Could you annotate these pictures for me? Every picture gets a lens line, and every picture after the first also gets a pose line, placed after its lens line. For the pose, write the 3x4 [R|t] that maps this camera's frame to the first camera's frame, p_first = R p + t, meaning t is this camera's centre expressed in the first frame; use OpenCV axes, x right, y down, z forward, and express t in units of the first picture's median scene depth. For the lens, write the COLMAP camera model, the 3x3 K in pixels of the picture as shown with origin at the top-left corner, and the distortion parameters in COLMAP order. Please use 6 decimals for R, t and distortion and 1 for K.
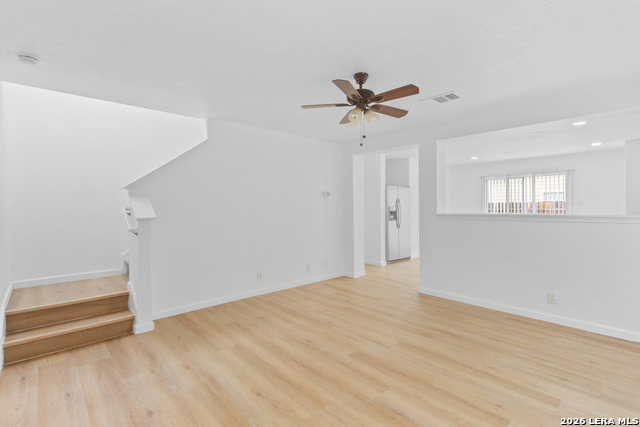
lens RADIAL K [[300.2, 0, 330.1], [0, 300.2, 207.3], [0, 0, 1]] dist [0.003458, 0.000171]
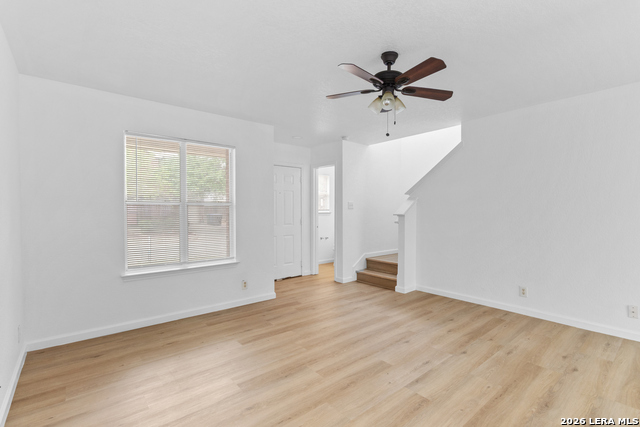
lens RADIAL K [[300.2, 0, 332.5], [0, 300.2, 212.4], [0, 0, 1]] dist [0.003458, 0.000171]
pose [[-0.043410, 0.013860, -0.998961, 0.875102], [-0.002590, 0.999899, 0.013986, 0.009099], [0.999054, 0.003194, -0.043370, 0.763858]]
